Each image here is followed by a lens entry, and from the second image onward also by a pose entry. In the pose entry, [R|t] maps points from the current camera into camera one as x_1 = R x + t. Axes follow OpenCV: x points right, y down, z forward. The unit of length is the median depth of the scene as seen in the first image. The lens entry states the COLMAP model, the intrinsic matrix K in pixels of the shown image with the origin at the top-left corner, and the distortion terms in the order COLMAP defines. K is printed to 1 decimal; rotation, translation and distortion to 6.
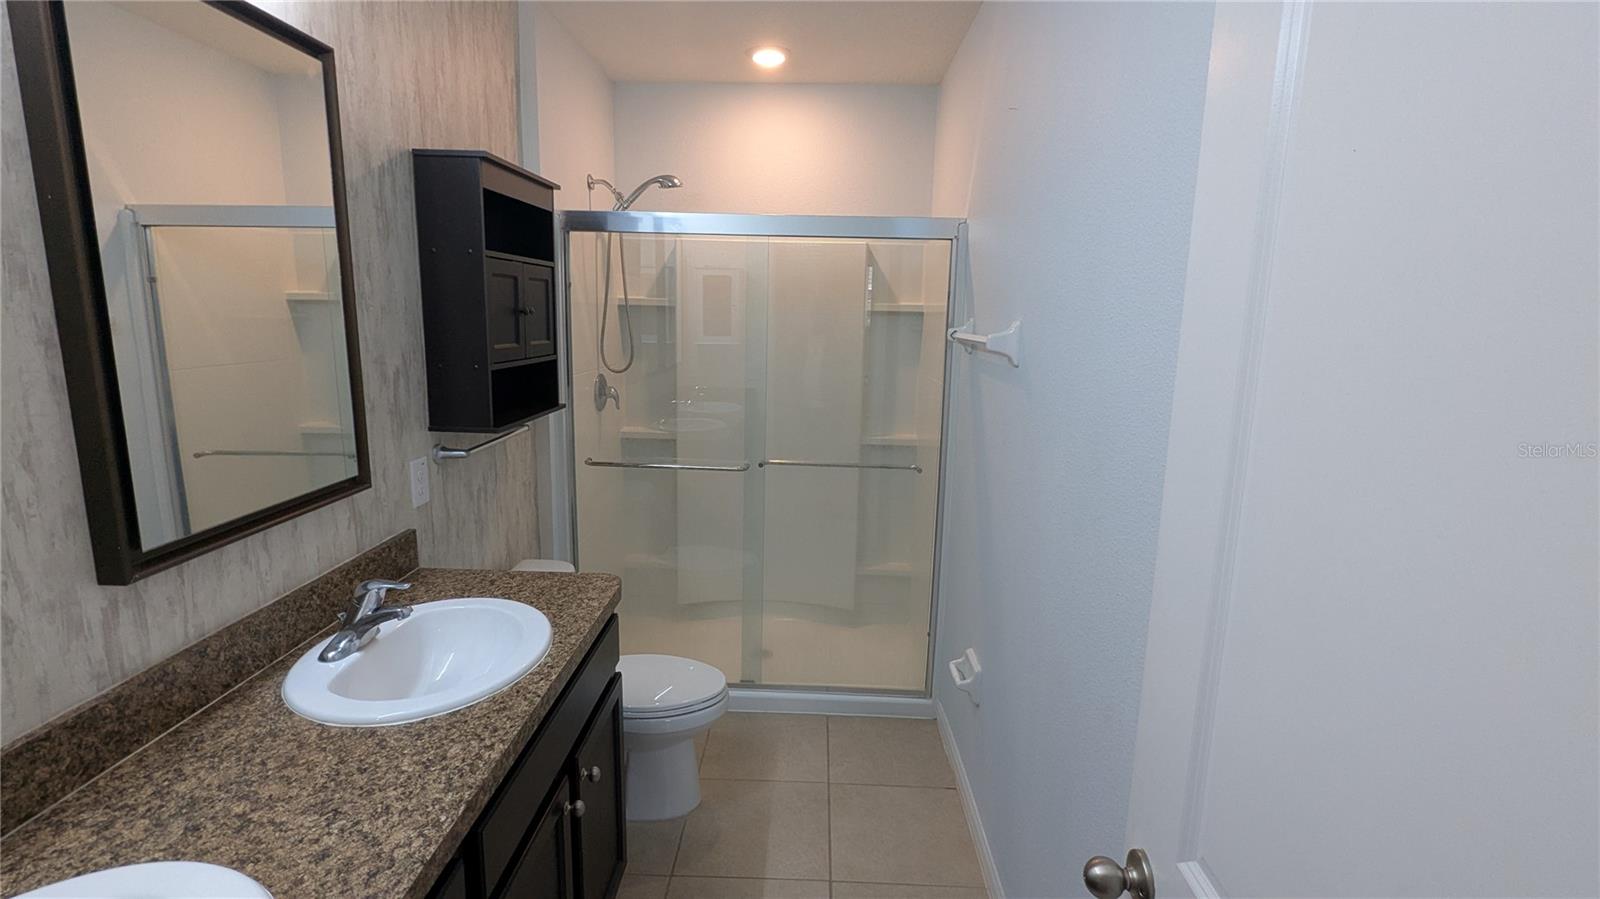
lens RADIAL K [[753.6, 0, 797.2], [0, 753.6, 446.9], [0, 0, 1]] dist [0.001147, -0.000869]
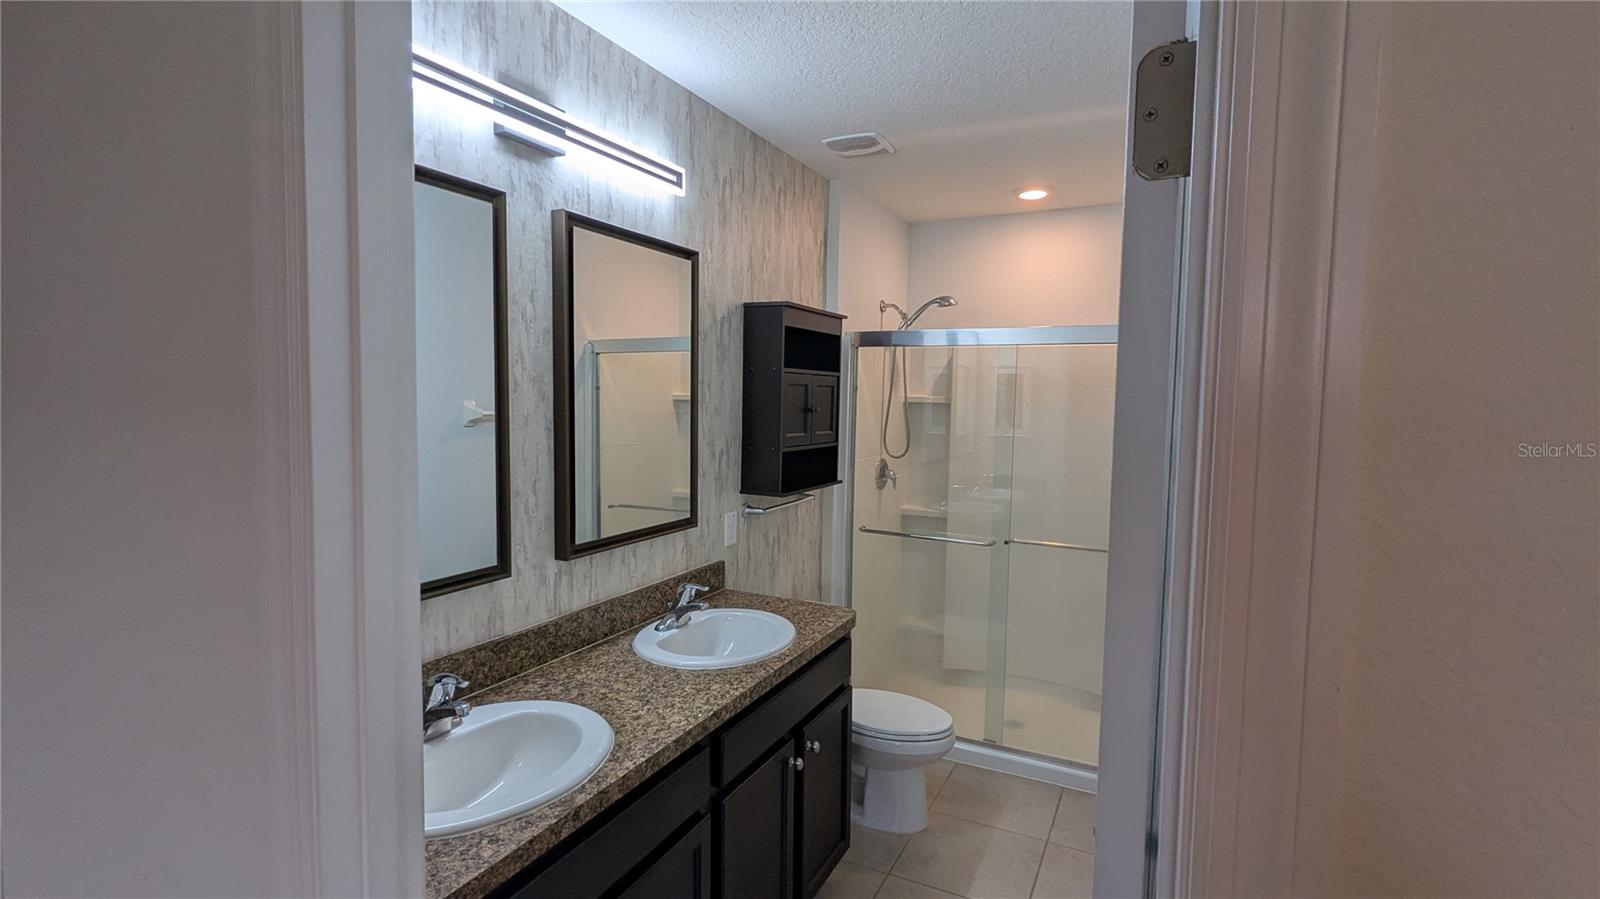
lens RADIAL K [[753.6, 0, 795.0], [0, 753.6, 443.2], [0, 0, 1]] dist [0.001147, -0.000869]
pose [[0.903139, 0.020920, -0.428838, 0.219102], [-0.073955, 0.991463, -0.107386, 0.031445], [0.422931, 0.128699, 0.896976, -0.250089]]
